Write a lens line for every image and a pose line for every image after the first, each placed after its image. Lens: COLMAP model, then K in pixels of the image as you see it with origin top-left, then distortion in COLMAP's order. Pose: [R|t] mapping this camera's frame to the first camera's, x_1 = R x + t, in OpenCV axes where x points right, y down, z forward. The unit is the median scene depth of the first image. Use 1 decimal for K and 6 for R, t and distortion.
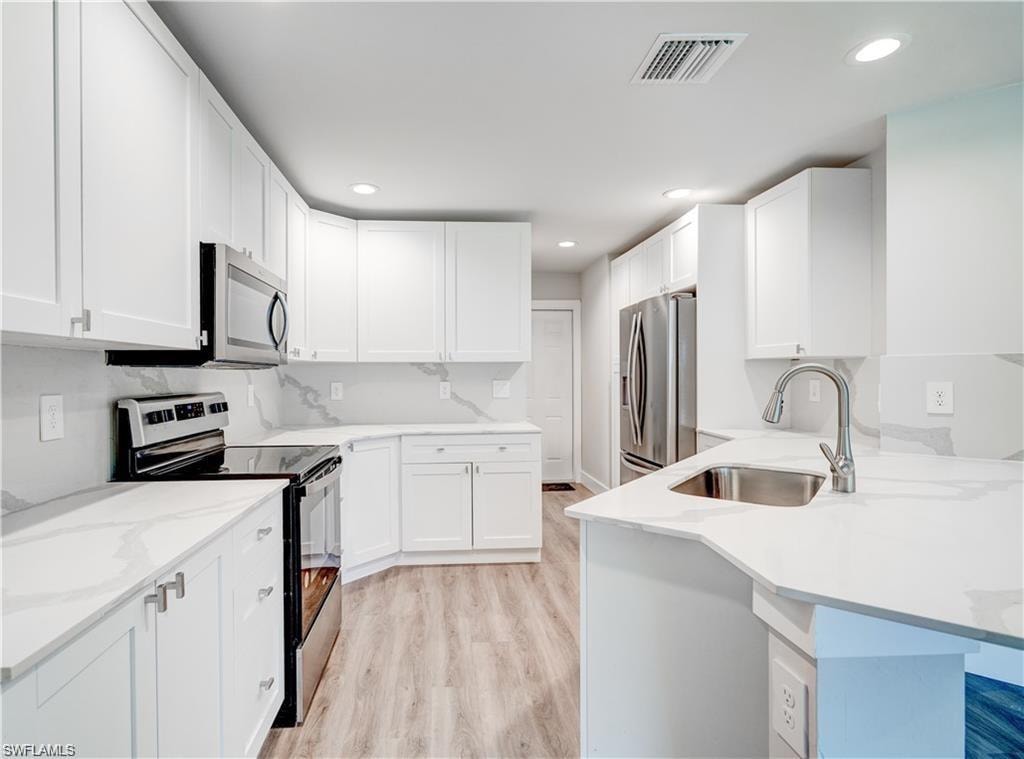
lens RADIAL K [[517.9, 0, 512.0], [0, 517.9, 379.5], [0, 0, 1]] dist [-0.000769, 0.000133]
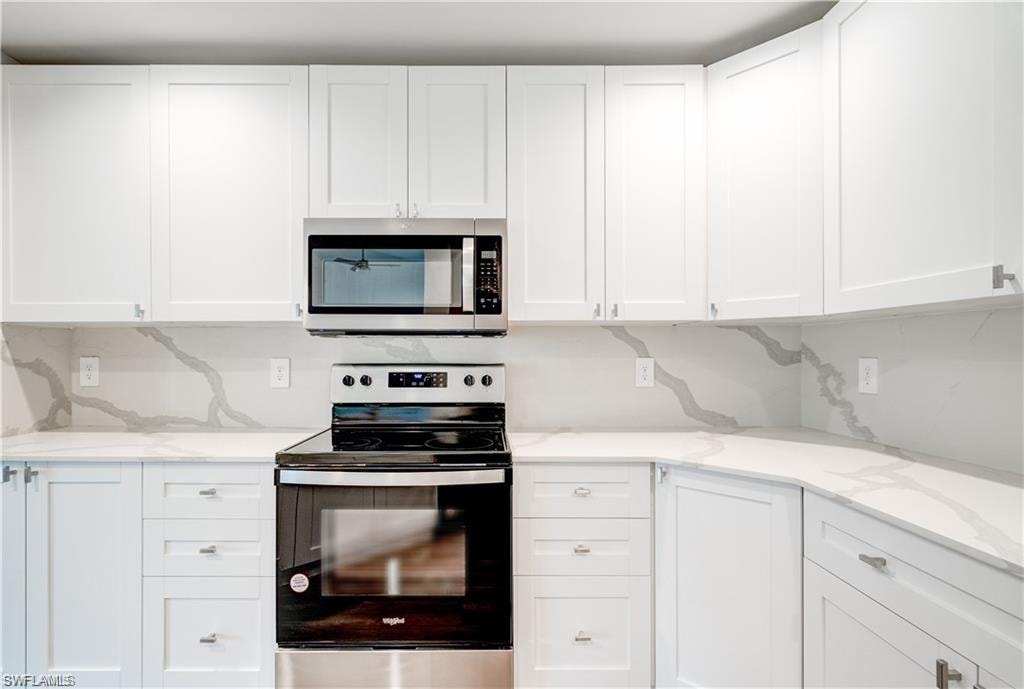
lens RADIAL K [[490.7, 0, 510.4], [0, 490.7, 355.3], [0, 0, 1]] dist [0.001048, 0.000057]
pose [[-0.123062, 0.002318, -0.992396, 0.174940], [-0.008523, 0.999958, 0.003393, 0.004287], [0.992362, 0.008875, -0.123037, 0.726284]]
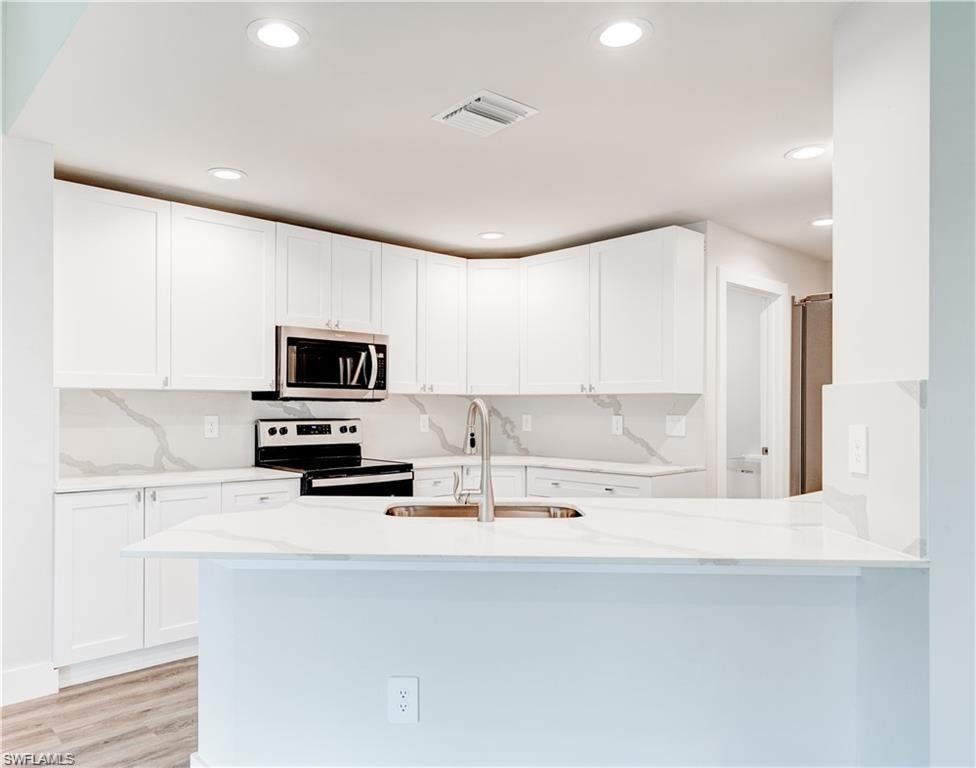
lens RADIAL K [[709.6, 0, 487.3], [0, 709.6, 411.0], [0, 0, 1]] dist [-0.007956, -0.002909]
pose [[0.602518, 0.009864, -0.798044, 0.756378], [-0.013934, 0.999901, 0.001839, -0.002767], [0.797983, 0.010012, 0.602596, 0.082532]]
